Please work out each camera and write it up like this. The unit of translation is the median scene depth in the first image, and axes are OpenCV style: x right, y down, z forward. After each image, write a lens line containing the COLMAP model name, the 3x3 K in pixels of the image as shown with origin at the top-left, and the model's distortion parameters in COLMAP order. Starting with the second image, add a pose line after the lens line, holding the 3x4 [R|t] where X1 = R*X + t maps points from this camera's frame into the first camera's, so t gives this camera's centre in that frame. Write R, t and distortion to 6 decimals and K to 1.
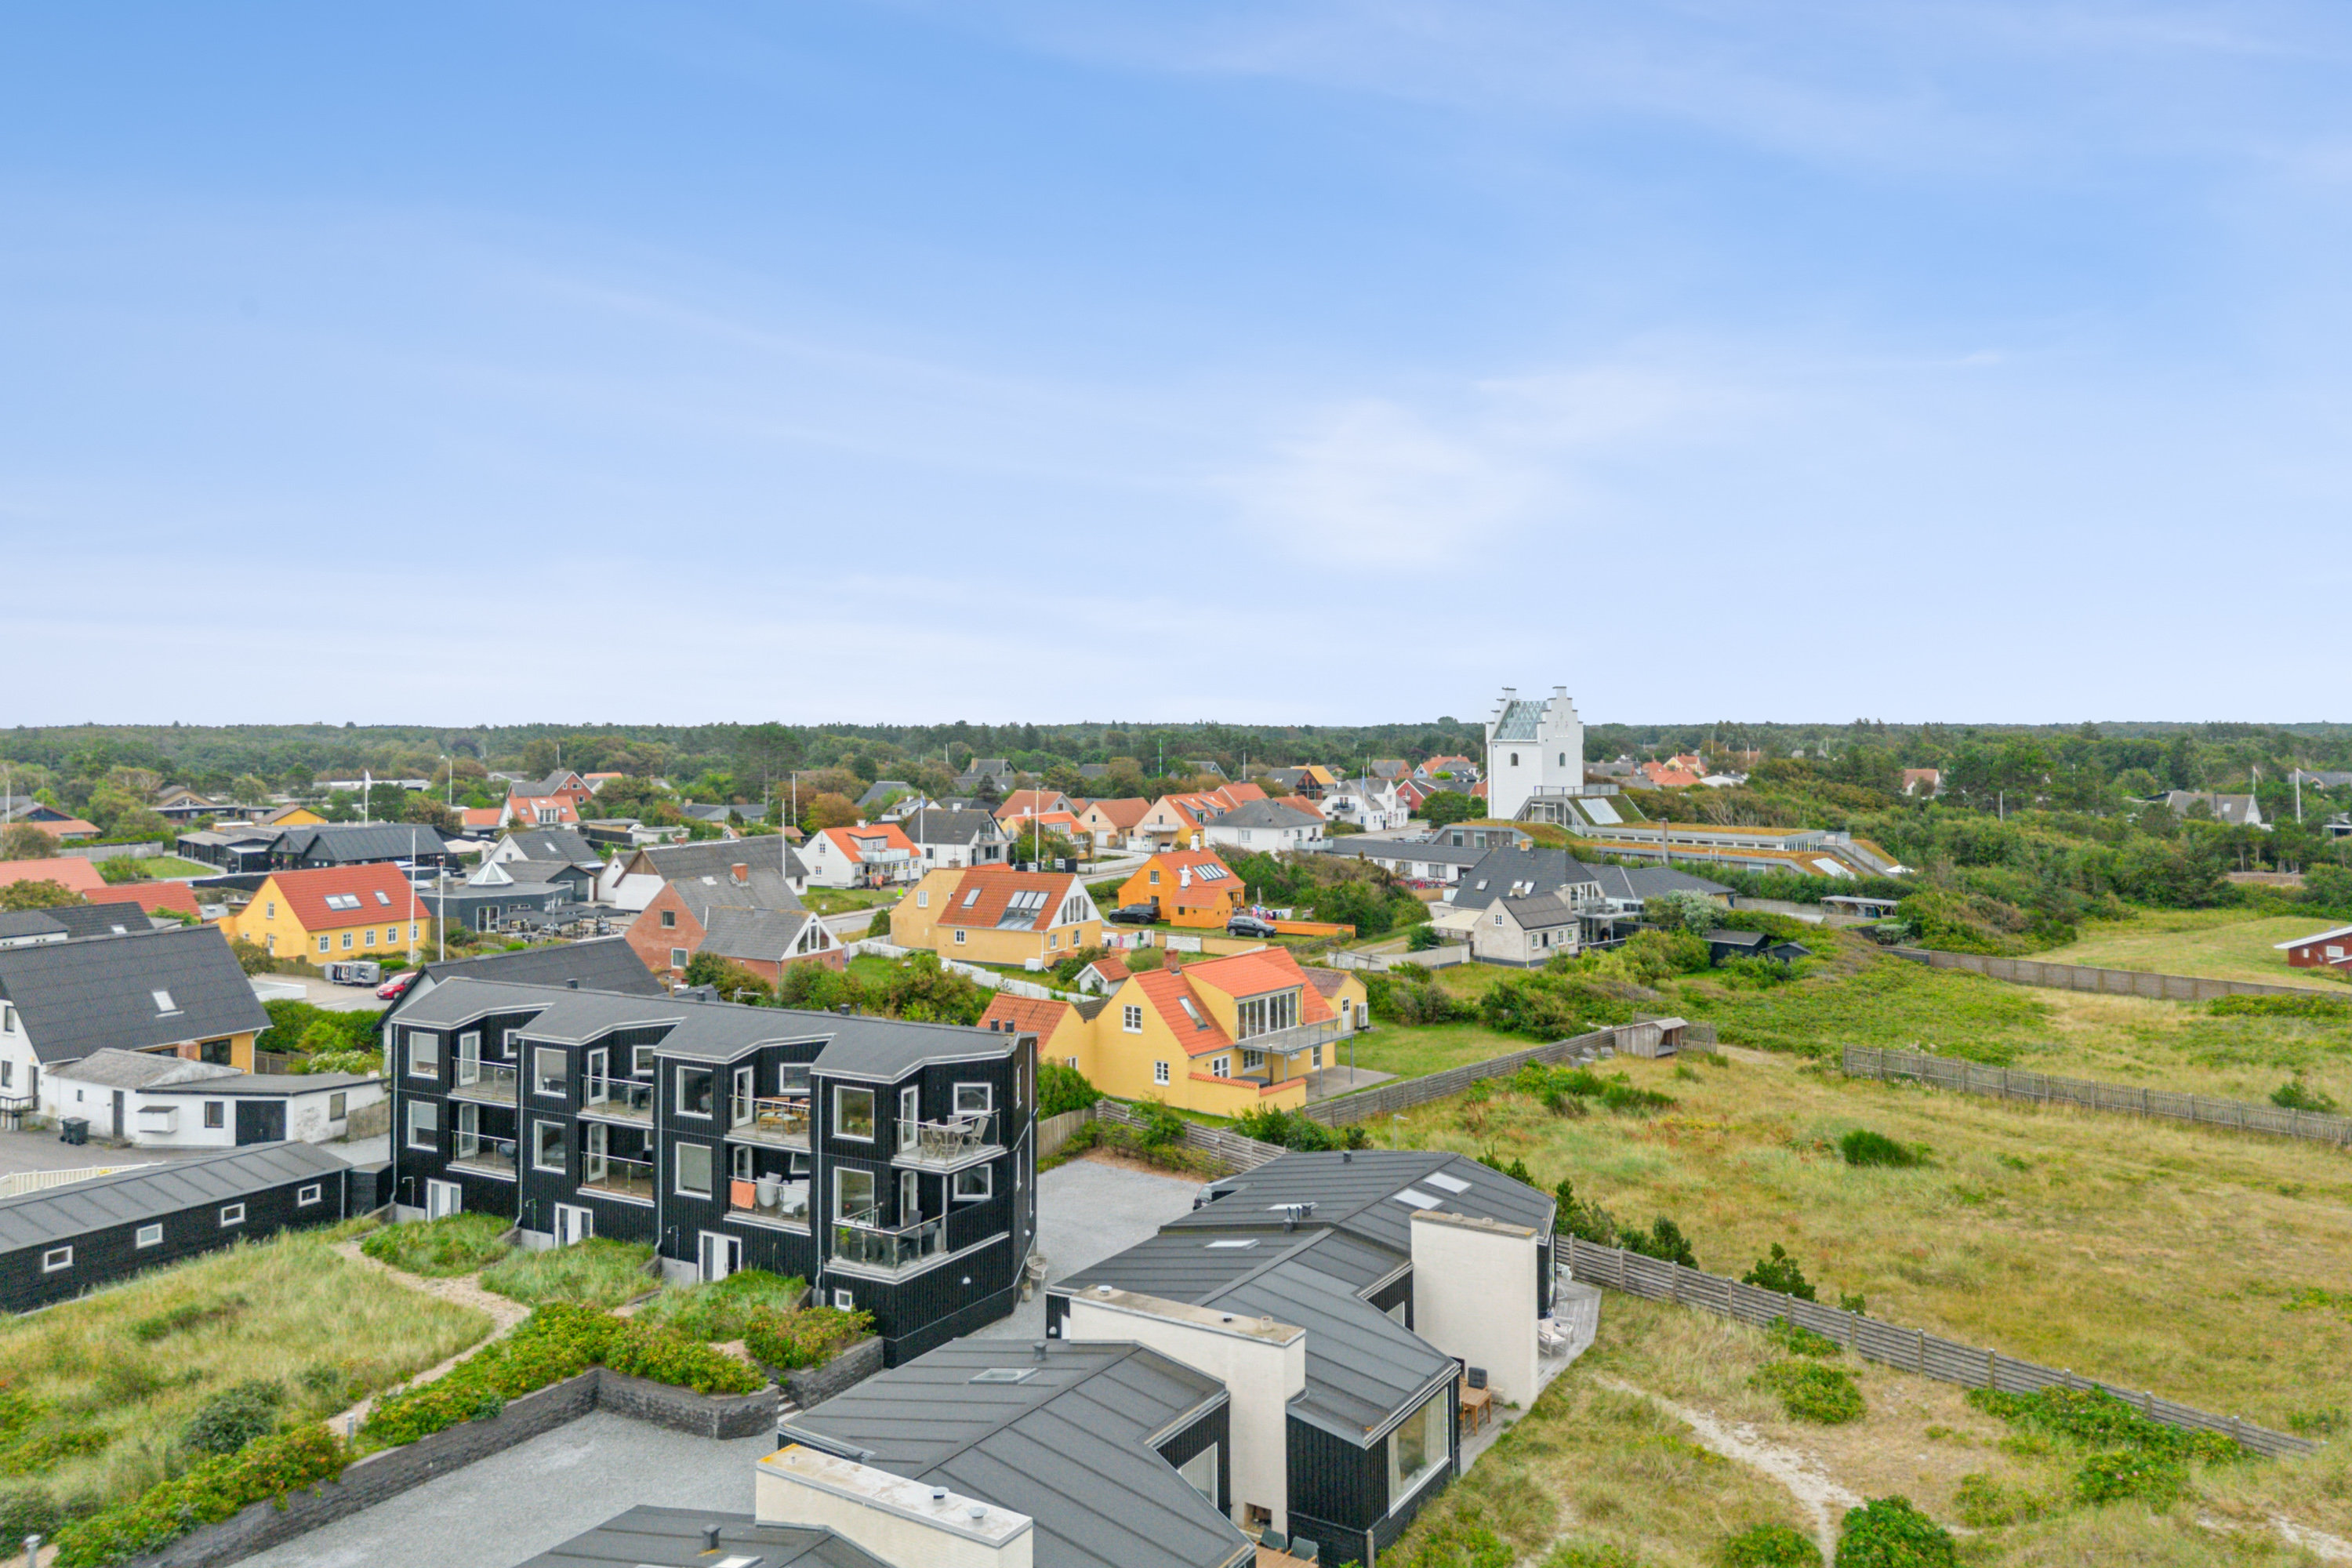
lens RADIAL K [[1716.7, 0, 1166.9], [0, 1716.7, 694.3], [0, 0, 1]] dist [0.071596, -0.112270]
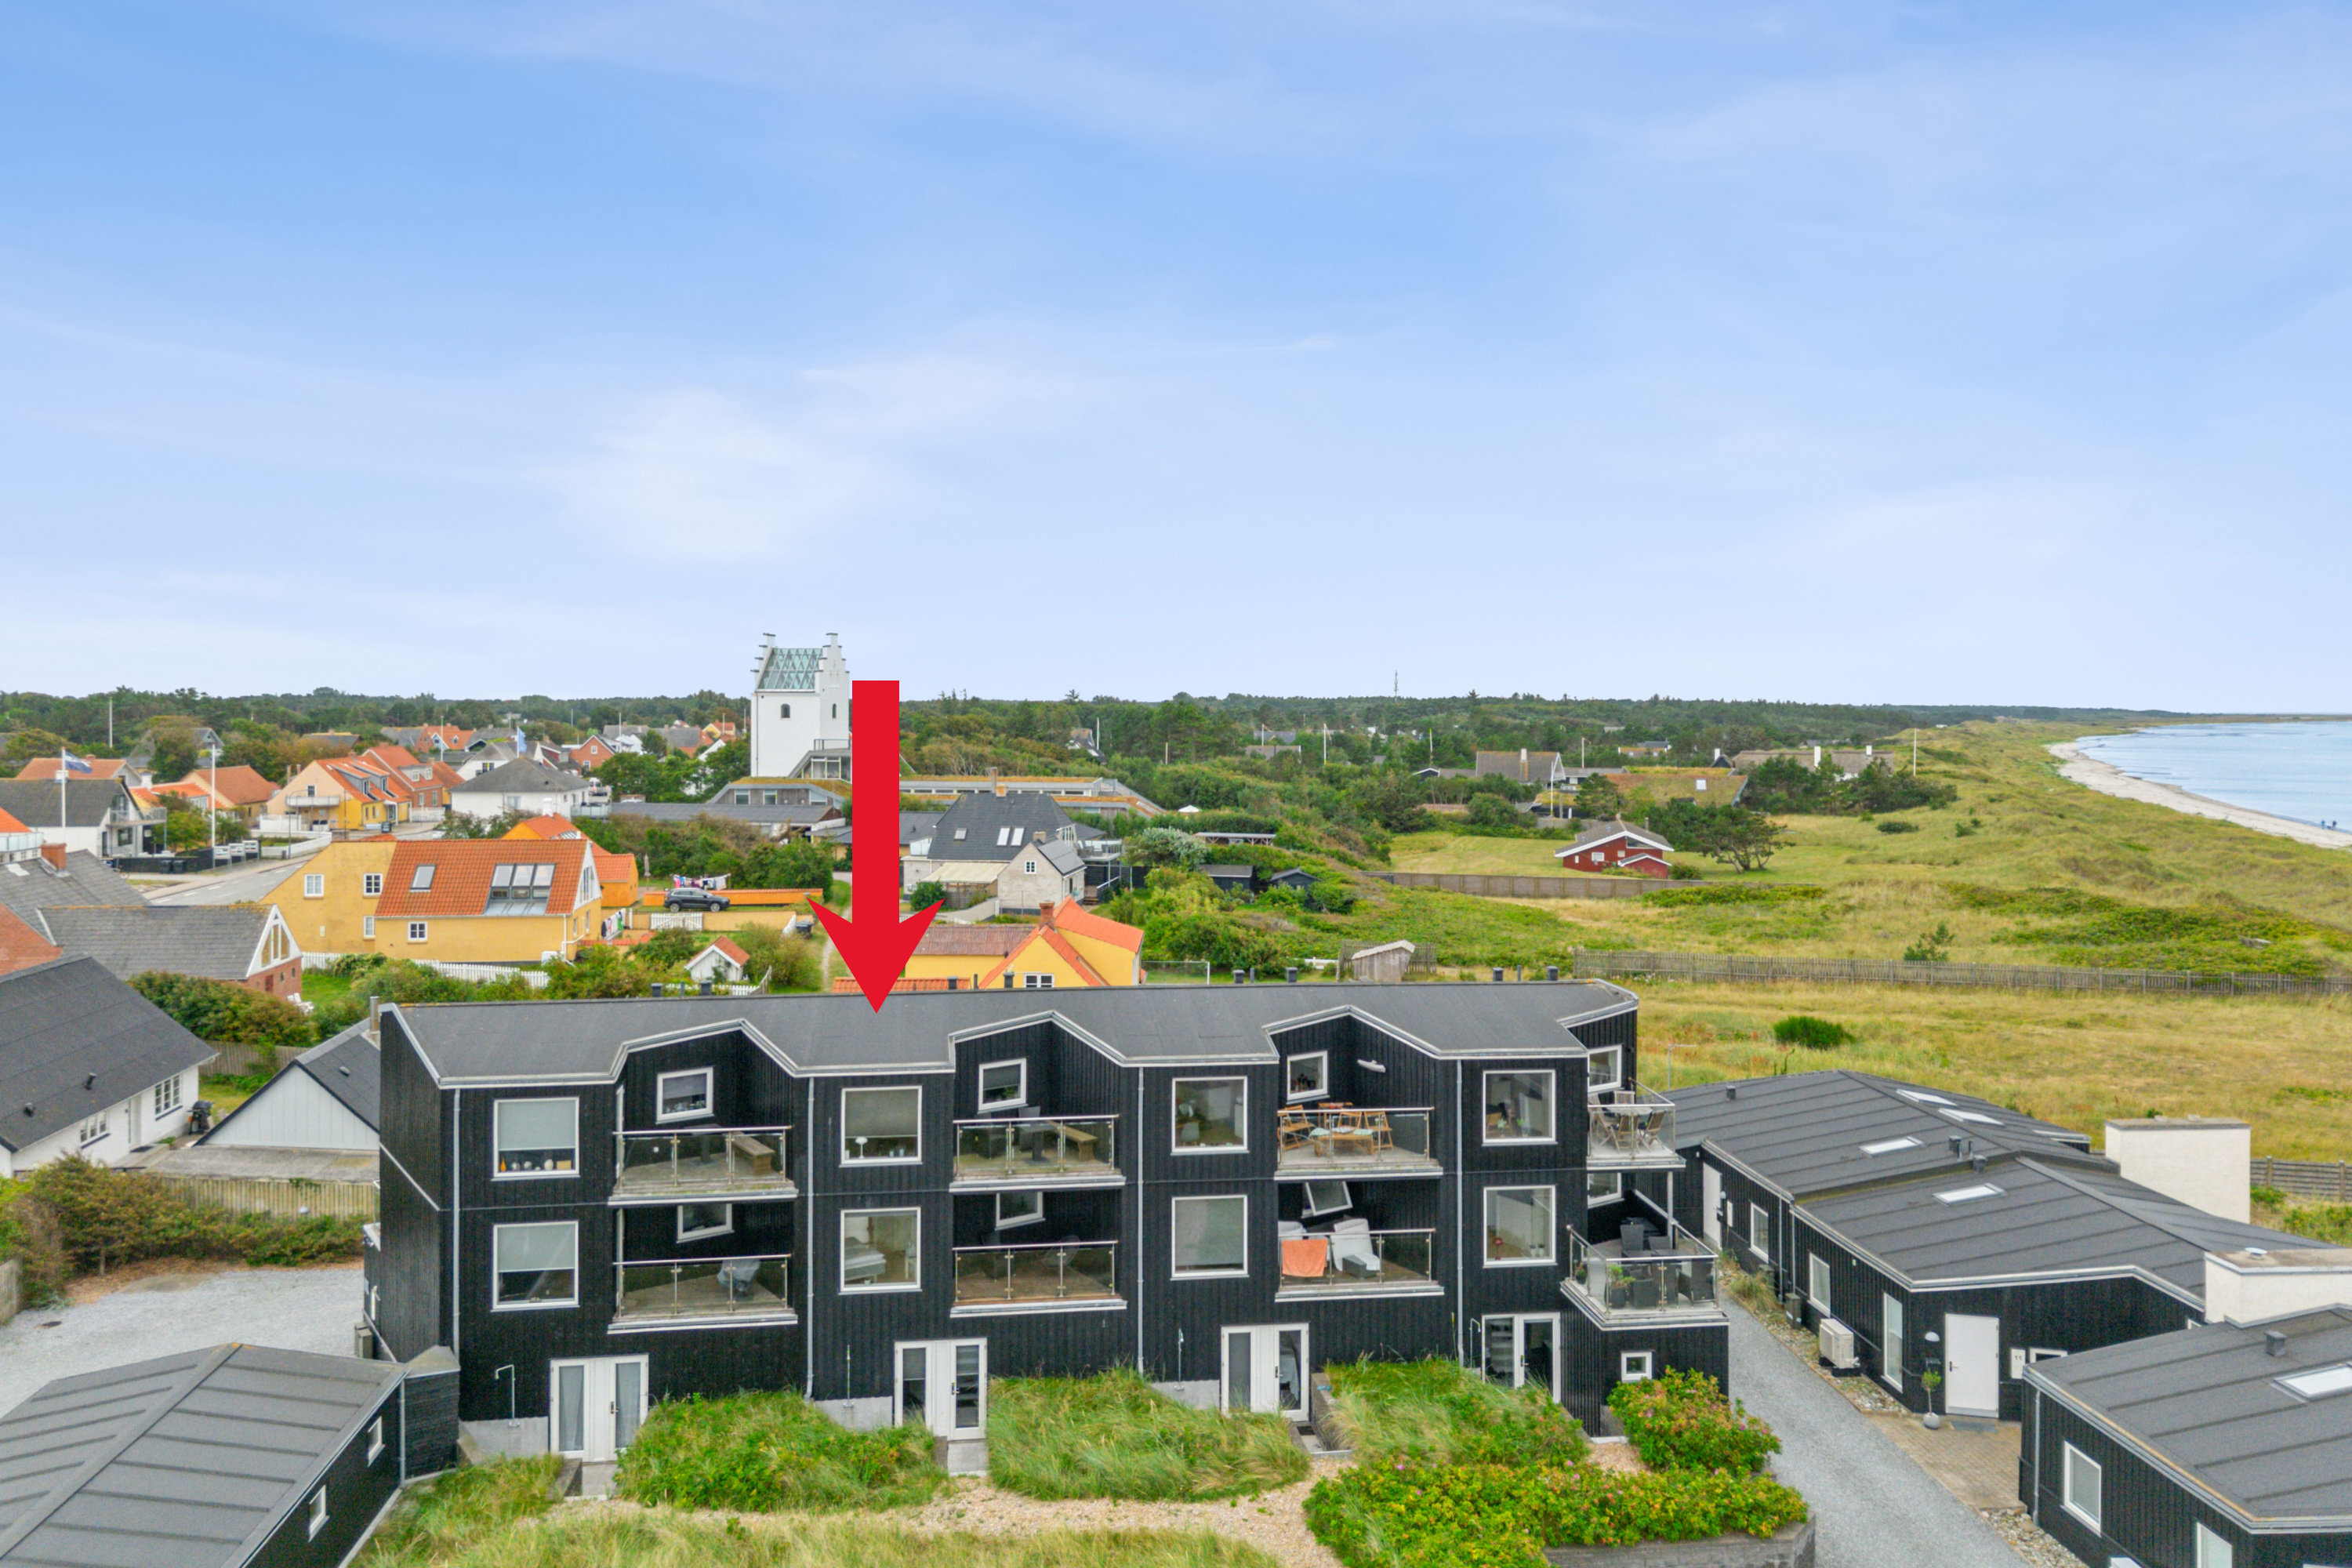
lens RADIAL K [[1716.7, 0, 1166.9], [0, 1716.7, 694.3], [0, 0, 1]] dist [0.071596, -0.112270]
pose [[0.795244, 0.007243, 0.606246, -0.315704], [-0.014448, 0.999871, 0.007006, 0.031645], [-0.606117, -0.014330, 0.795246, 0.231988]]
